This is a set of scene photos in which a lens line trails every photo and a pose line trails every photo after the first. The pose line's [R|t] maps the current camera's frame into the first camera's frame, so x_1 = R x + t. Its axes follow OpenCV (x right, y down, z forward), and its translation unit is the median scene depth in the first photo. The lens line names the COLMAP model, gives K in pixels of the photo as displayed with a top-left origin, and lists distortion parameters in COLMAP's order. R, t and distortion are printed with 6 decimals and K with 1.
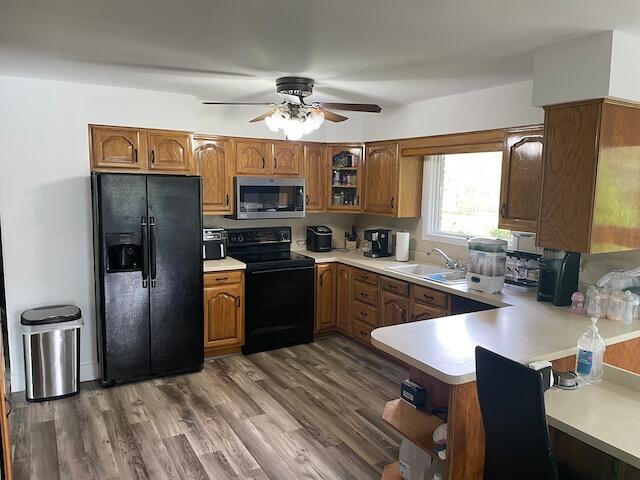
lens RADIAL K [[478.4, 0, 321.8], [0, 478.4, 243.3], [0, 0, 1]] dist [0.047332, -0.078690]
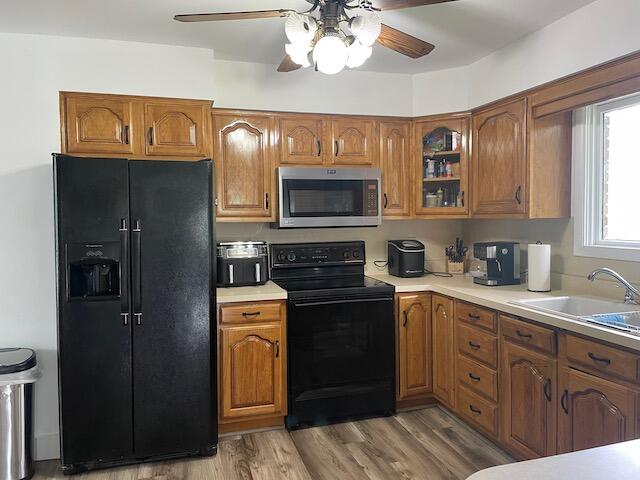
lens RADIAL K [[478.4, 0, 319.6], [0, 478.4, 233.0], [0, 0, 1]] dist [0.047332, -0.078690]
pose [[0.968867, -0.018838, -0.246864, 0.051633], [-0.003947, 0.995799, -0.091477, 0.021336], [0.247551, 0.089603, 0.964723, 0.346570]]
